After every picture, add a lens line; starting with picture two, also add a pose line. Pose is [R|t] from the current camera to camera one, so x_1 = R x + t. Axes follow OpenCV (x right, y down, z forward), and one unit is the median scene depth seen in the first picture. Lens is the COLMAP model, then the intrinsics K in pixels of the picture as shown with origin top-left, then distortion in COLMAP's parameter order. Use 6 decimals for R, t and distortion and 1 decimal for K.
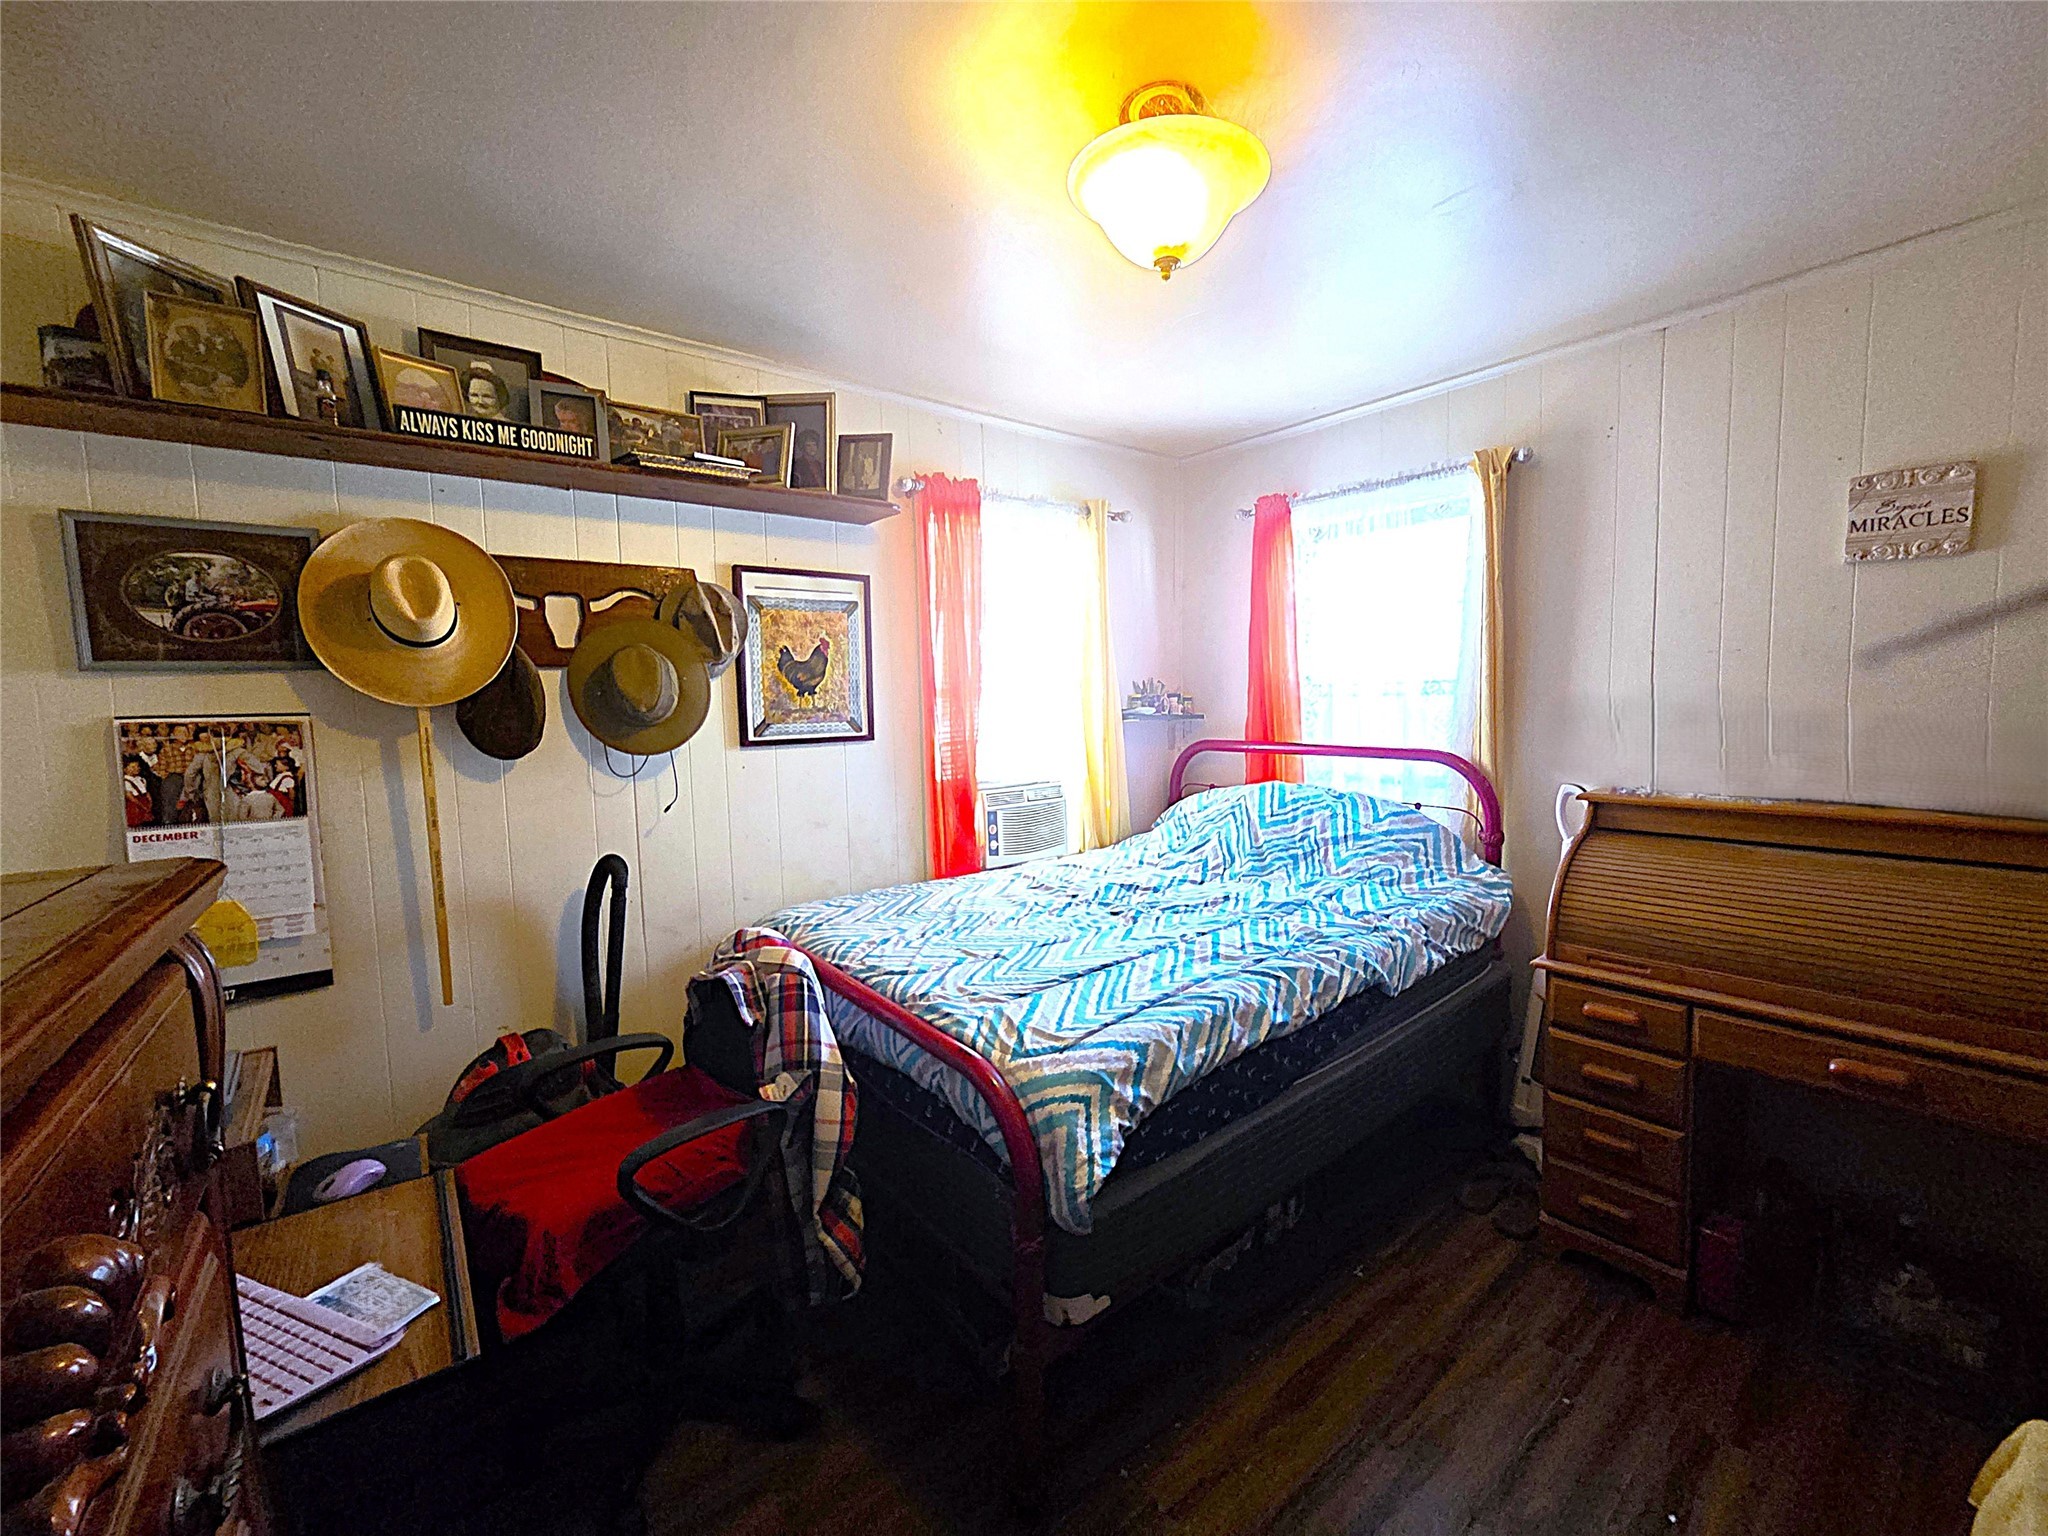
lens RADIAL K [[810.3, 0, 1029.0], [0, 810.3, 763.8], [0, 0, 1]] dist [-0.002106, 0.000019]
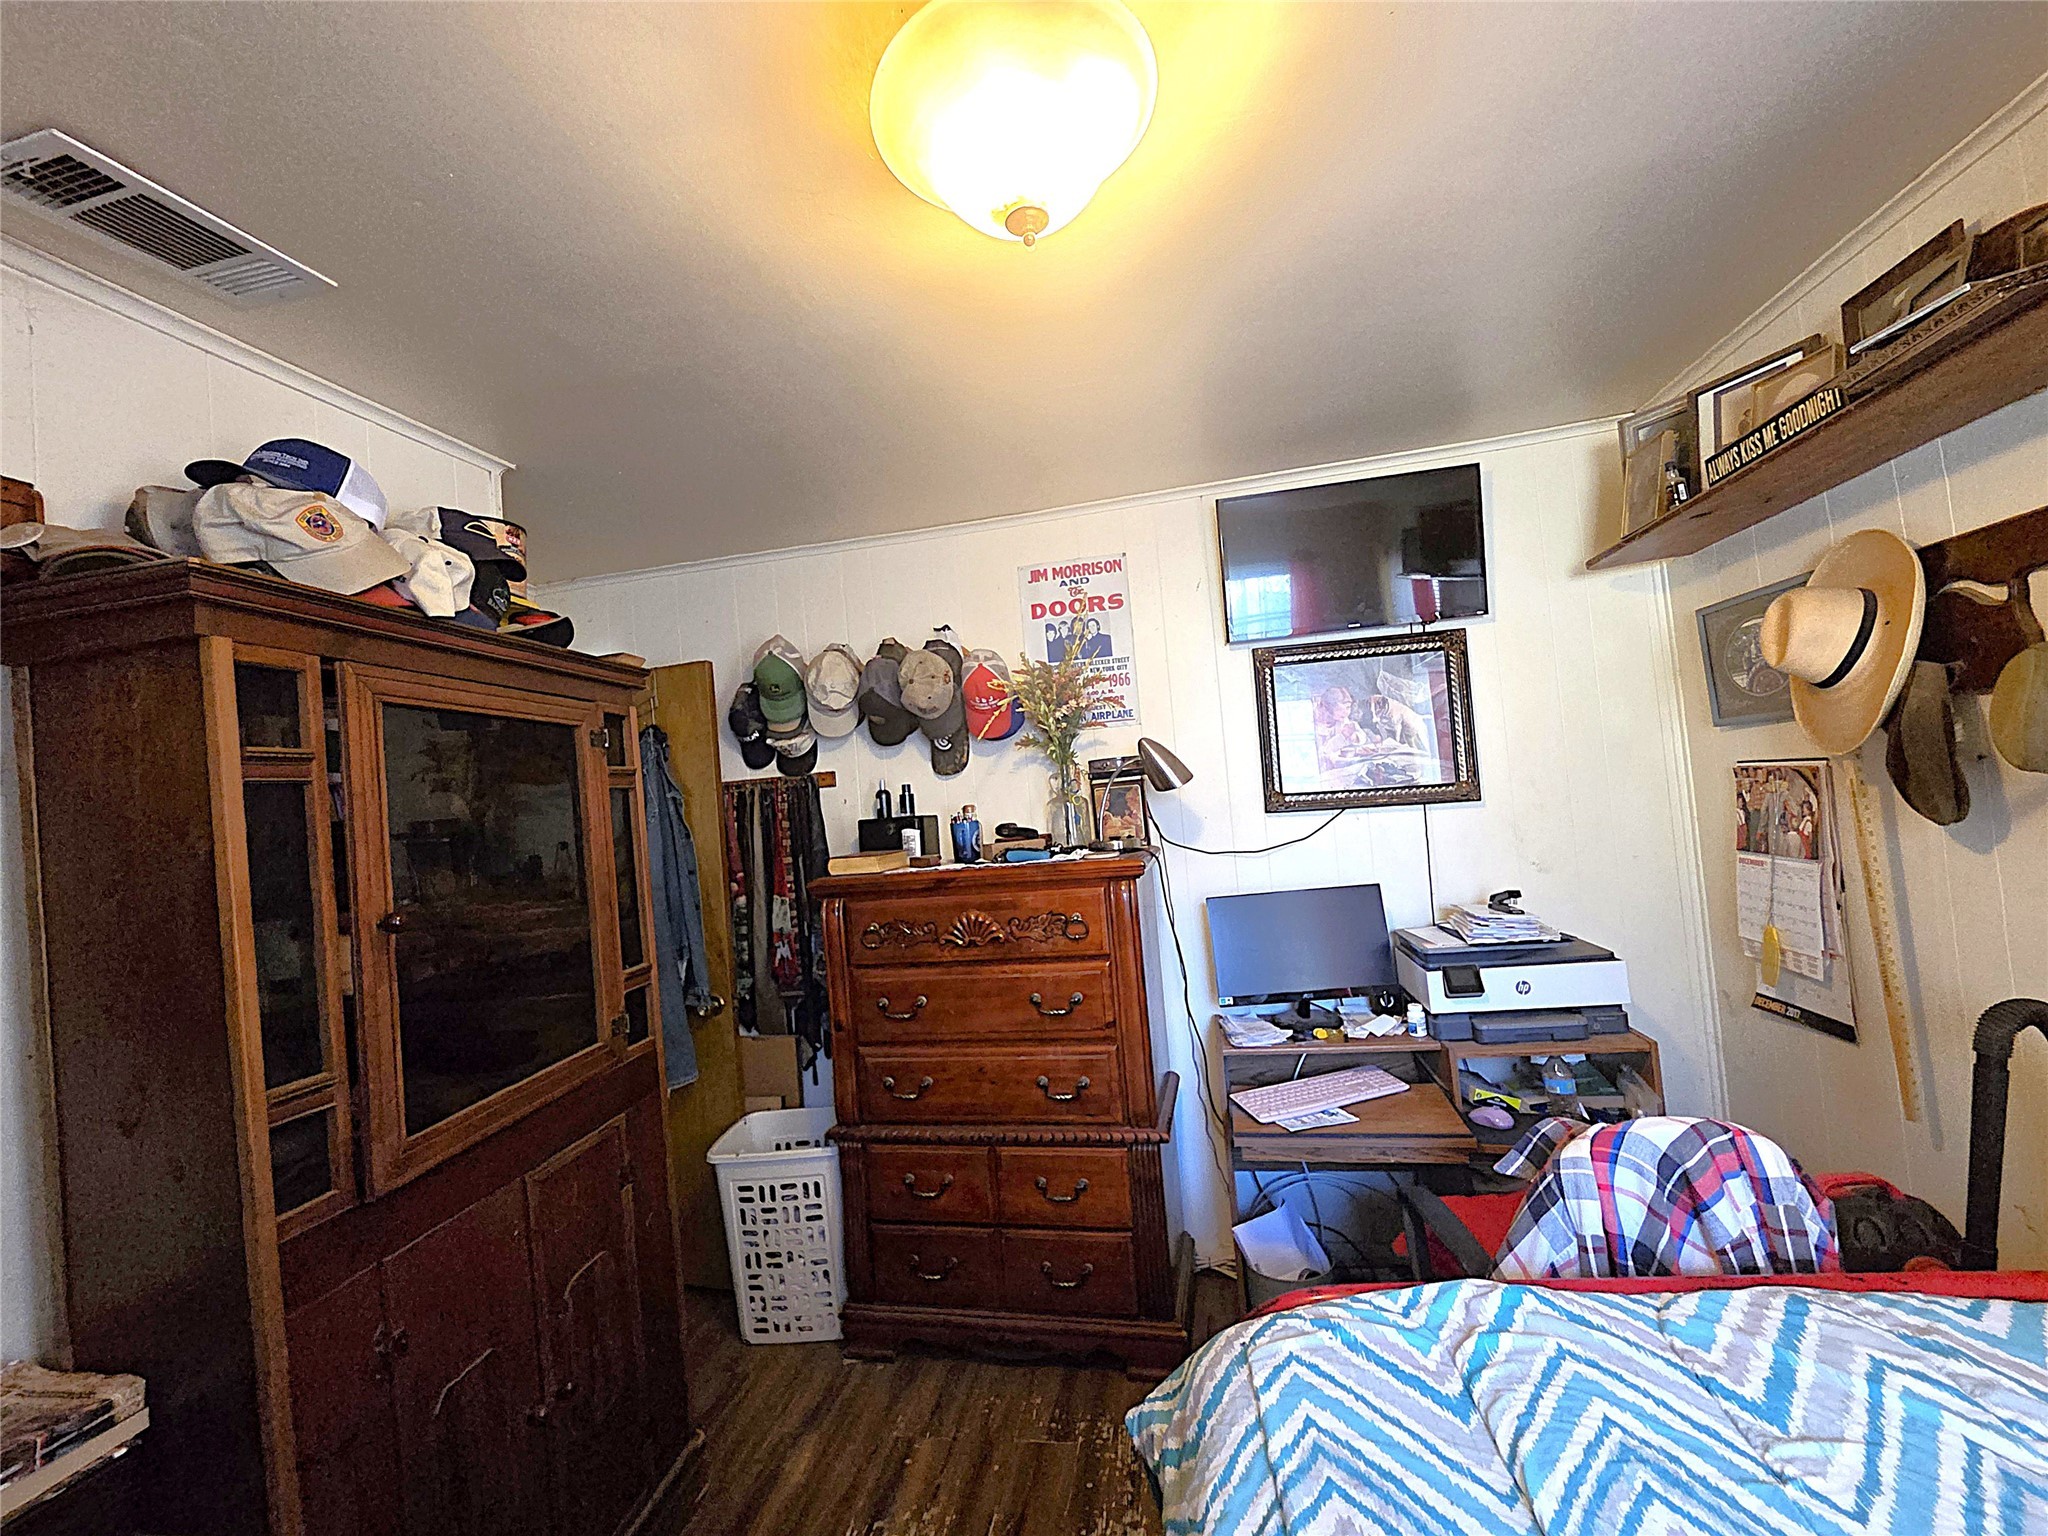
lens RADIAL K [[810.3, 0, 1024.9], [0, 810.3, 777.9], [0, 0, 1]] dist [-0.002106, 0.000019]
pose [[-0.756801, 0.069940, -0.649892, 0.502960], [0.050468, 0.997543, 0.048583, -0.141527], [0.651694, 0.003969, -0.758472, 1.168355]]
